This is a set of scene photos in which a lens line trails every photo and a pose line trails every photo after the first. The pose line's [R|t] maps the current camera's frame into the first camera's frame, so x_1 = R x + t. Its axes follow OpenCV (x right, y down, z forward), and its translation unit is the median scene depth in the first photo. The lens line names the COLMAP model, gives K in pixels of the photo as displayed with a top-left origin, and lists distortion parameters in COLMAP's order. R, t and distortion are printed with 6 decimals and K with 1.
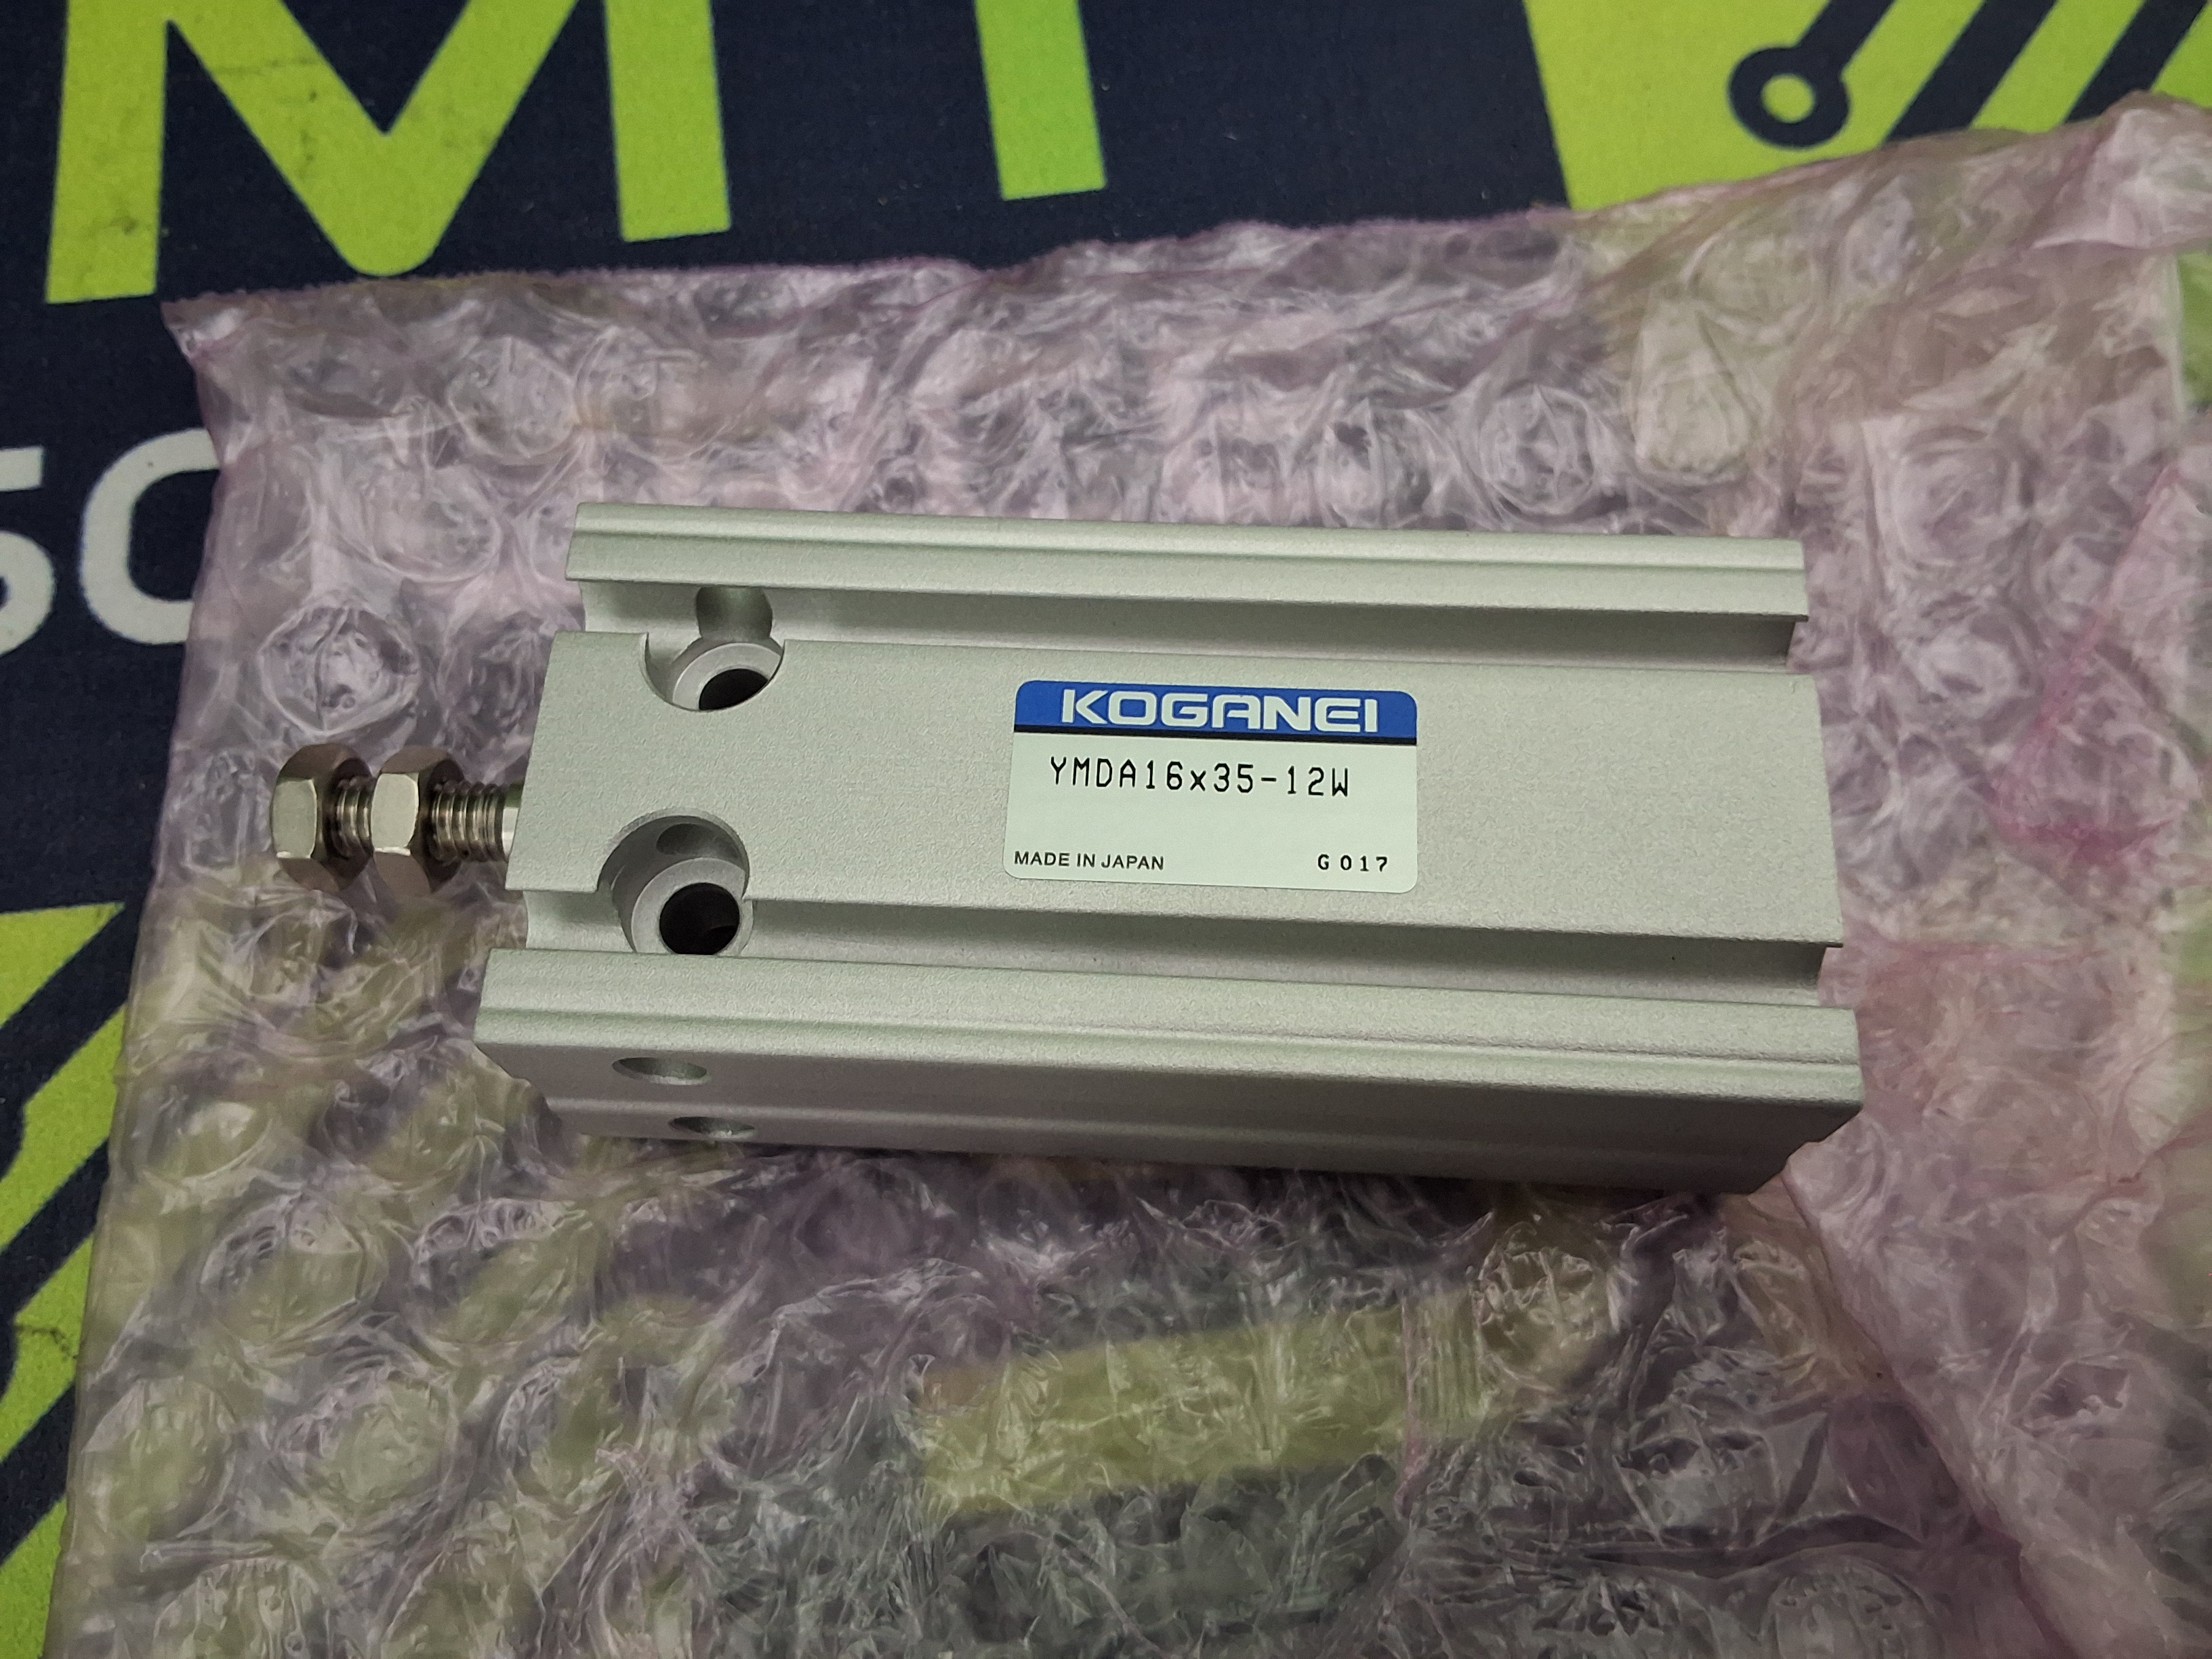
lens RADIAL K [[1790.5, 0, 1106.0], [0, 1790.5, 829.5], [0, 0, 1]] dist [0.063667, -0.001968]
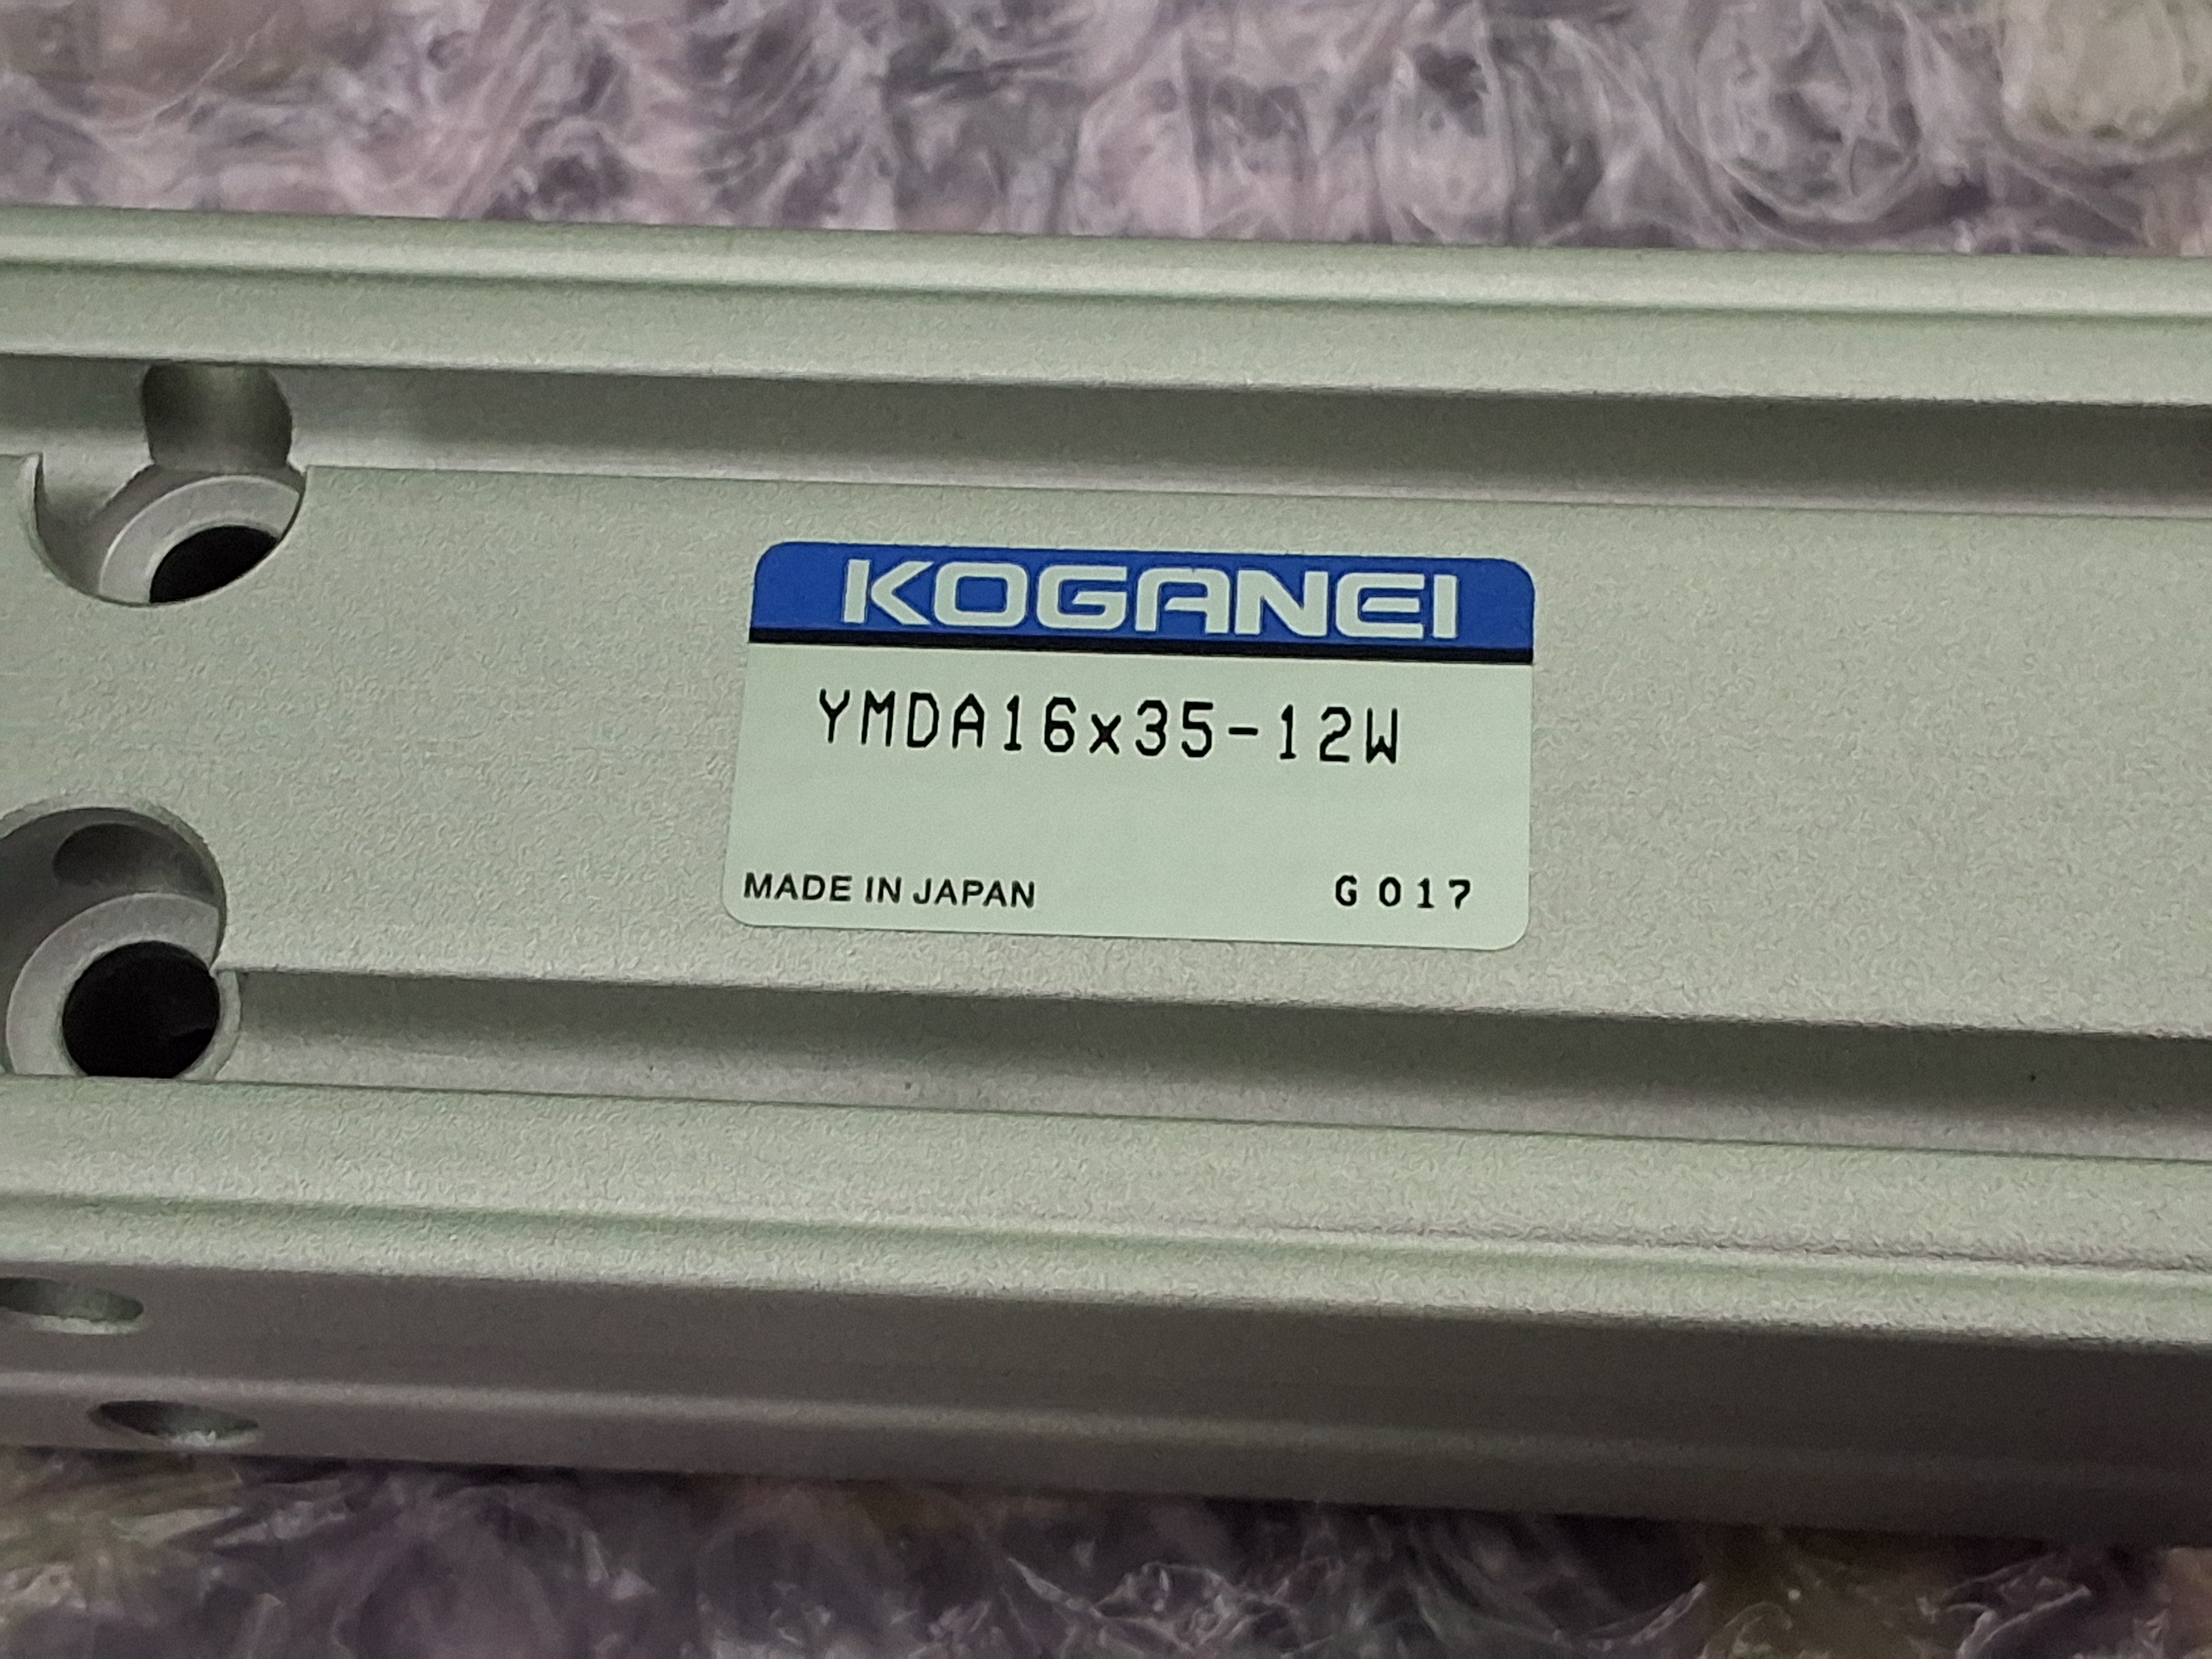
lens RADIAL K [[3580.3, 0, 1106.0], [0, 3580.3, 829.5], [0, 0, 1]] dist [0.033335, 0.146703]
pose [[0.999965, -0.004727, -0.006934, 0.052878], [0.004616, 0.999863, -0.015870, 0.014607], [0.007008, 0.015838, 0.999850, -0.020343]]
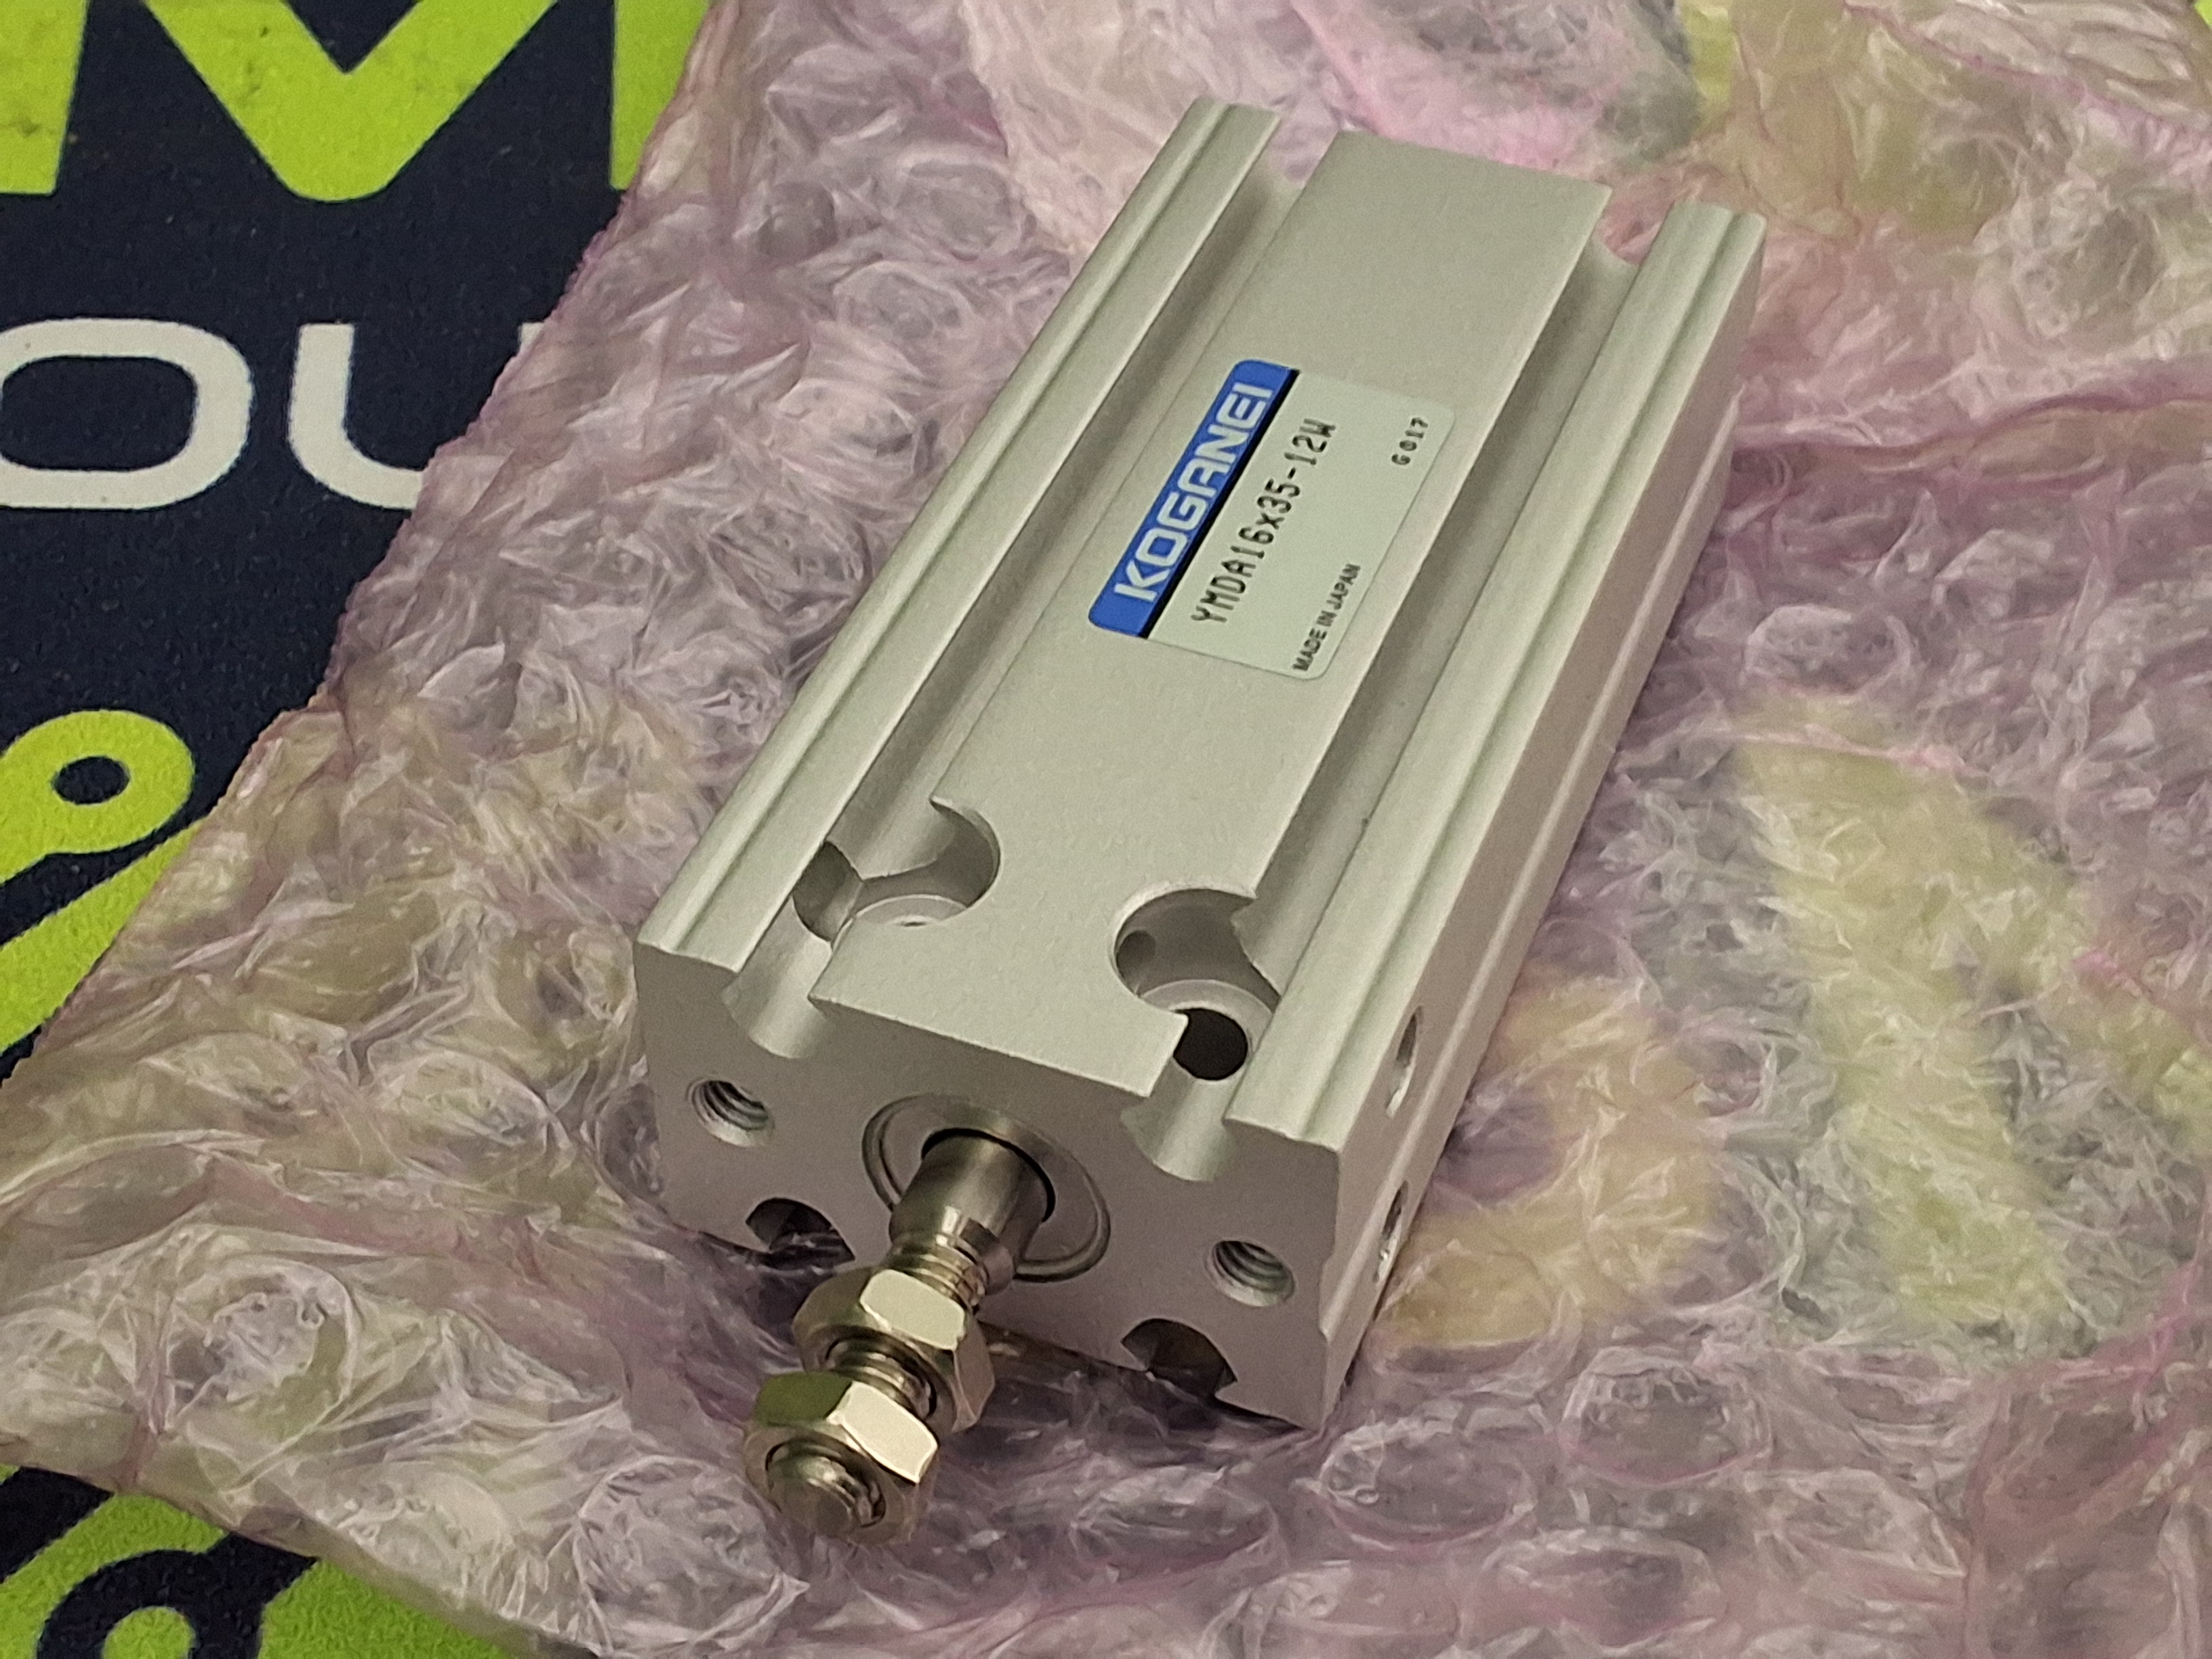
lens RADIAL K [[3580.3, 0, 1106.0], [0, 3580.3, 829.5], [0, 0, 1]] dist [0.033335, 0.146703]
pose [[0.315454, -0.653985, 0.687599, -1.206812], [0.859515, 0.503988, 0.085025, -0.158522], [-0.402147, 0.564180, 0.721096, -0.177648]]
